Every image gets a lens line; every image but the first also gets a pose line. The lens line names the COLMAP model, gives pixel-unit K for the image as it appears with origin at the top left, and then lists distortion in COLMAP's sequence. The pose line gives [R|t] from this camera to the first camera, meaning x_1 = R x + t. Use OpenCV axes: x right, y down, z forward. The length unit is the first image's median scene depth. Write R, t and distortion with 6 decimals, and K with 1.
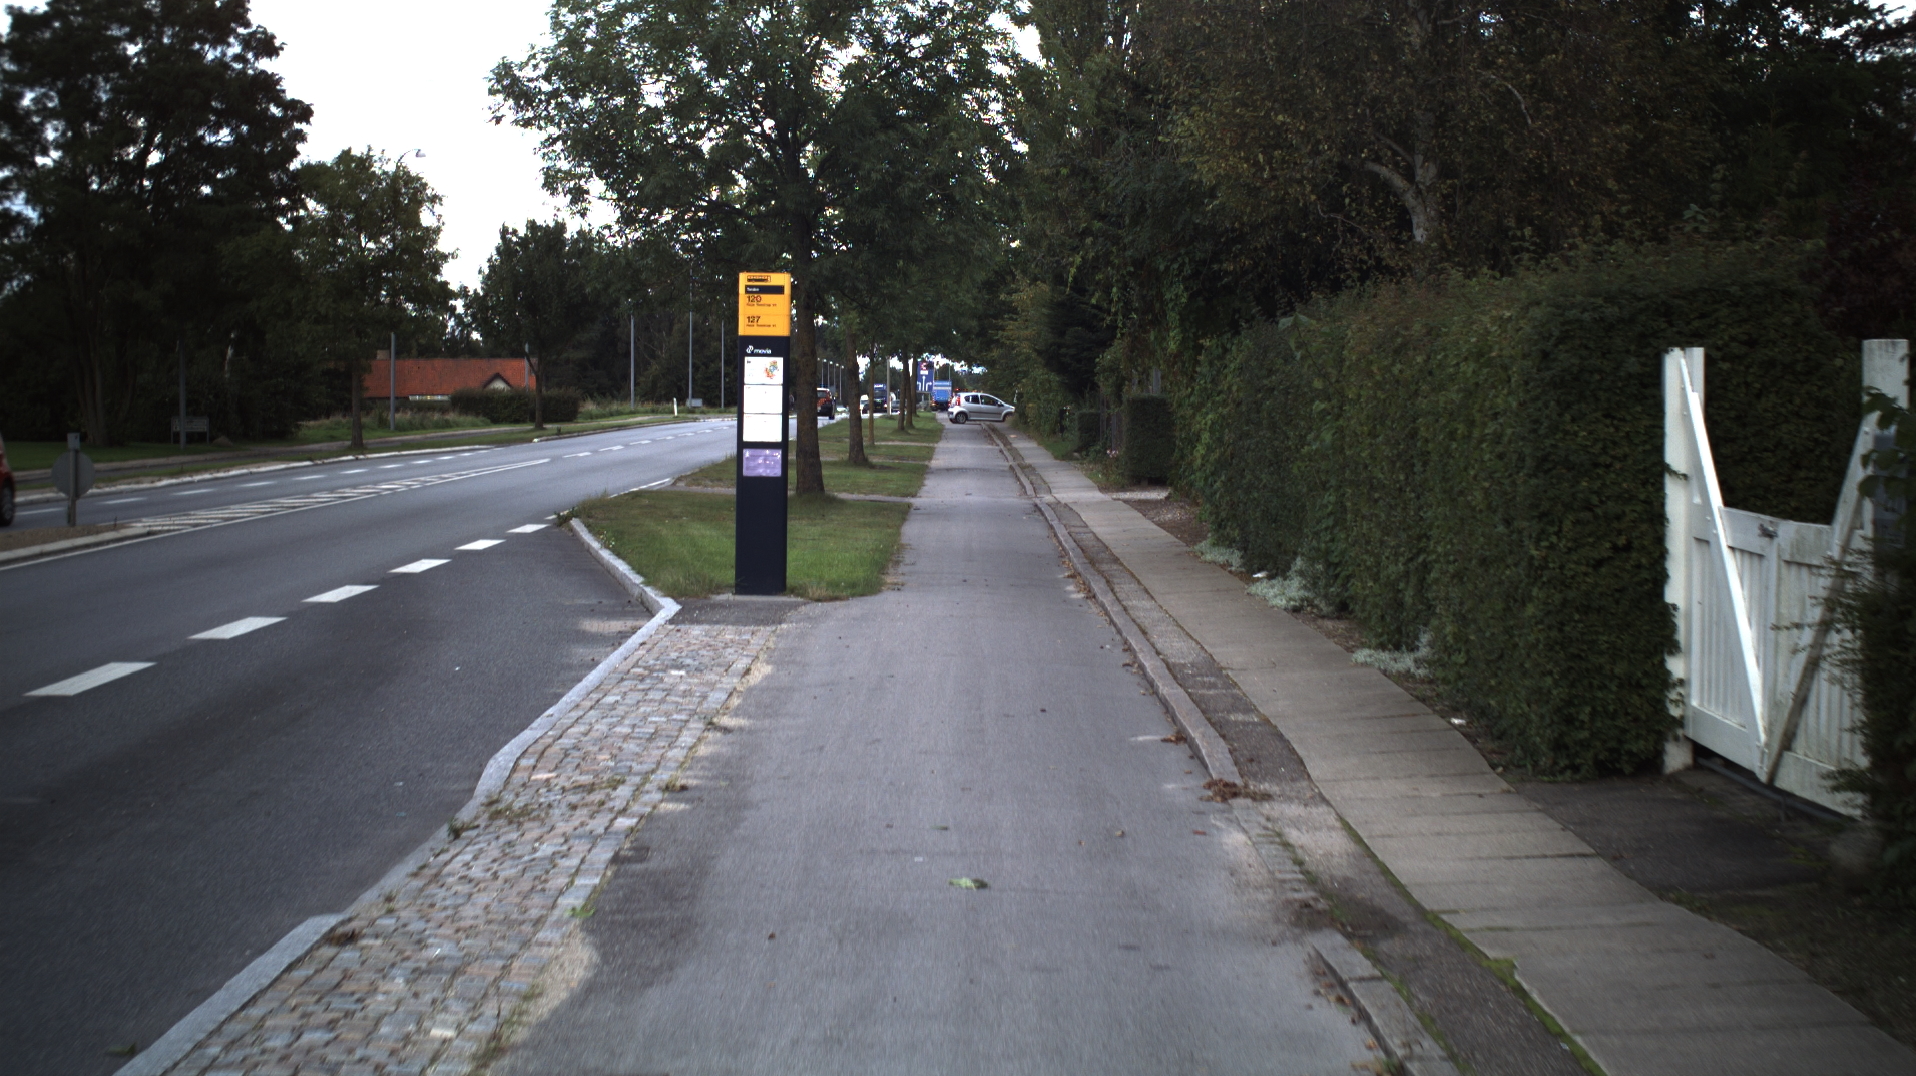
lens RADIAL K [[3855.7, 0, 958.0], [0, 3855.7, 538.0], [0, 0, 1]] dist [-0.326490, 0.365234]
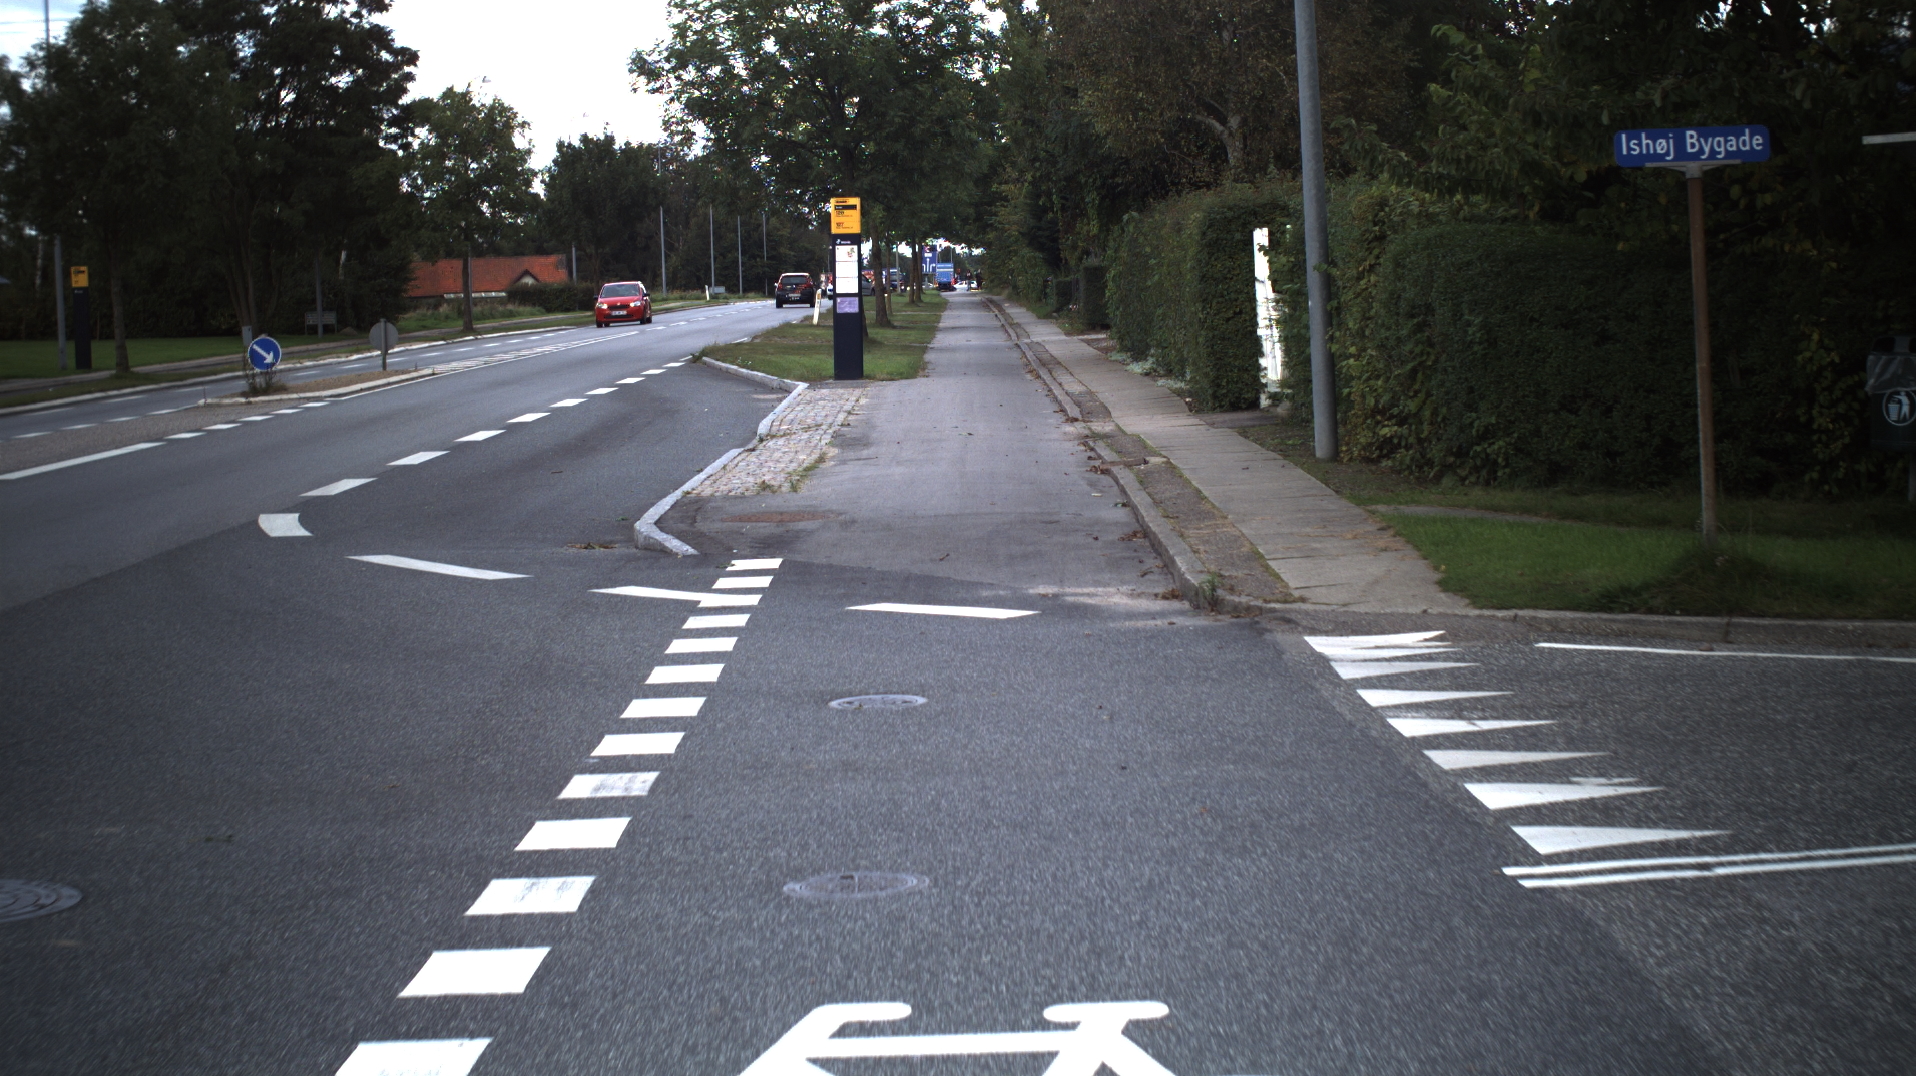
lens RADIAL K [[3855.7, 0, 958.0], [0, 3855.7, 538.0], [0, 0, 1]] dist [-0.326490, 0.365234]
pose [[0.999421, -0.033901, -0.002877, 0.000710], [0.033973, 0.998957, 0.030519, 0.021556], [0.001840, -0.030599, 0.999530, -0.473715]]
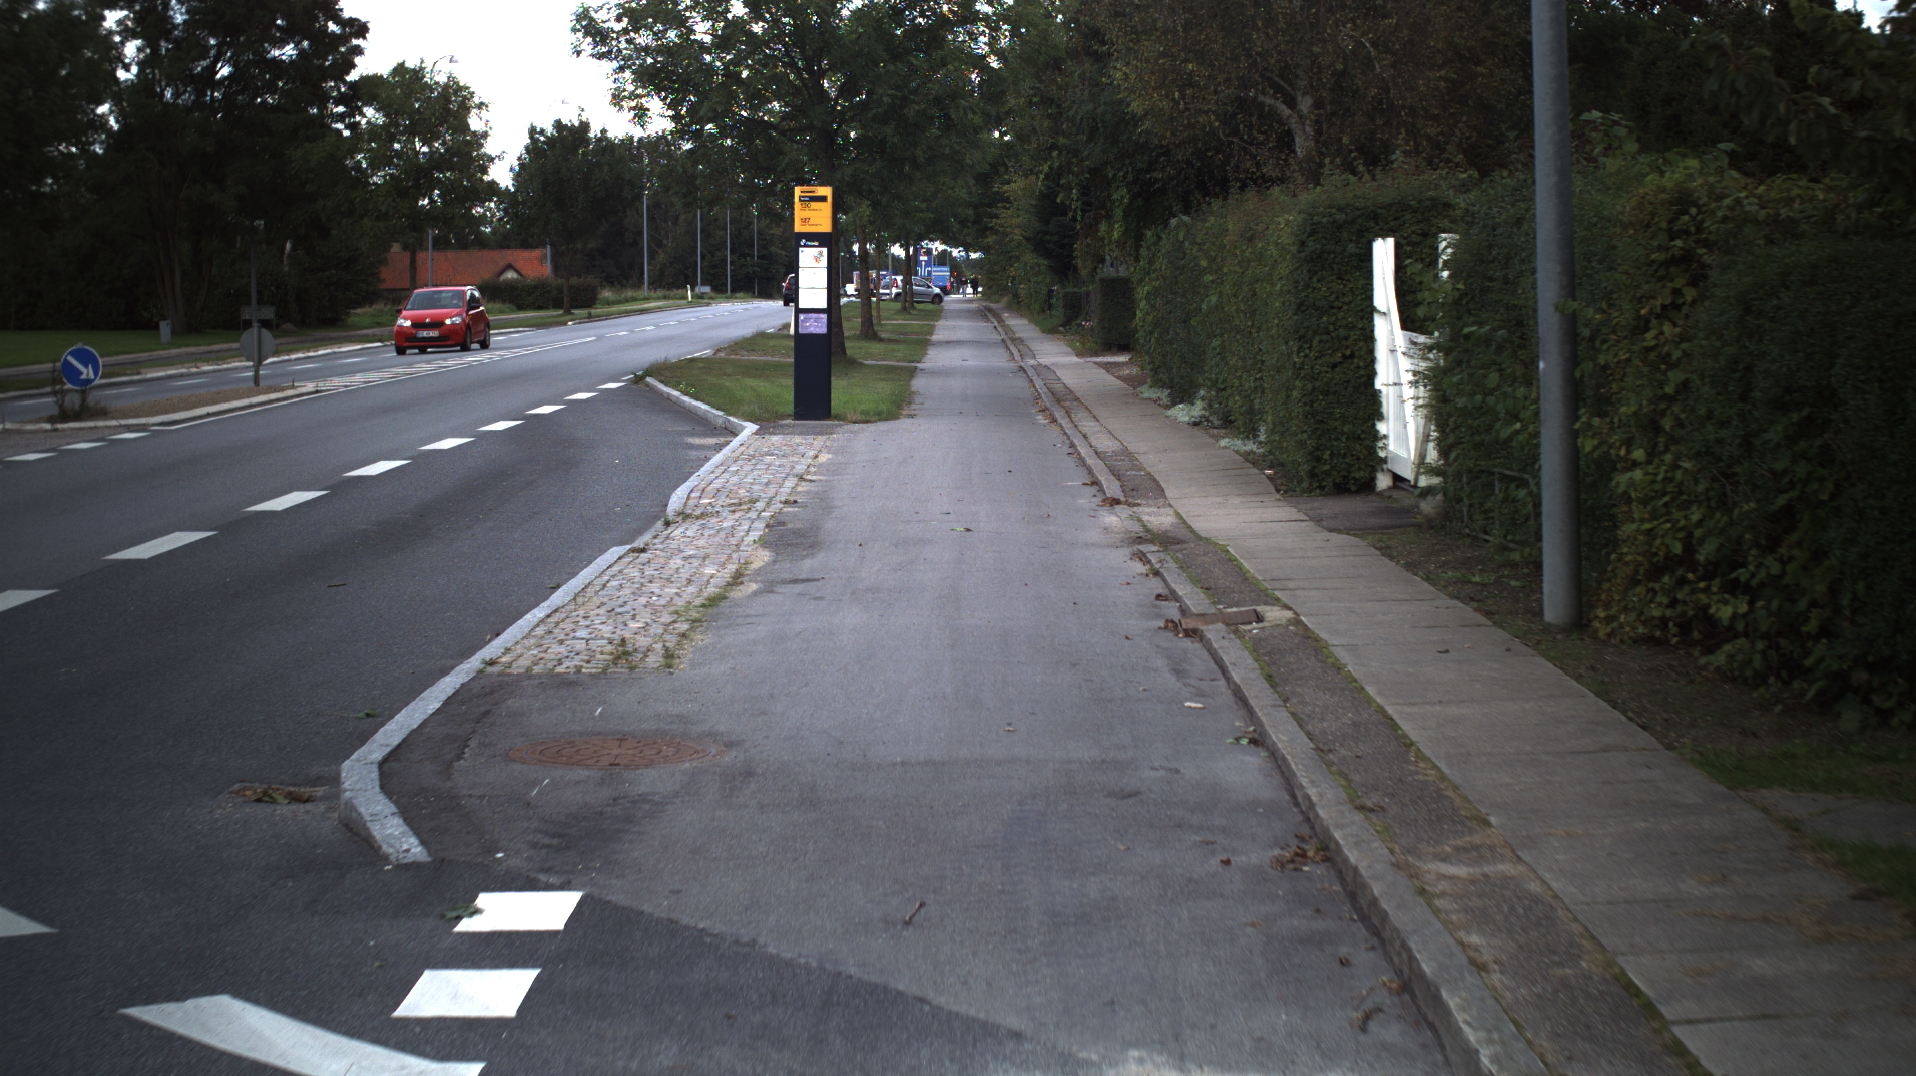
lens RADIAL K [[3855.7, 0, 958.0], [0, 3855.7, 538.0], [0, 0, 1]] dist [-0.326490, 0.365234]
pose [[0.999947, -0.010338, -0.000247, 0.000444], [0.010340, 0.999504, 0.029752, 0.010291], [-0.000061, -0.029753, 0.999557, -0.236254]]
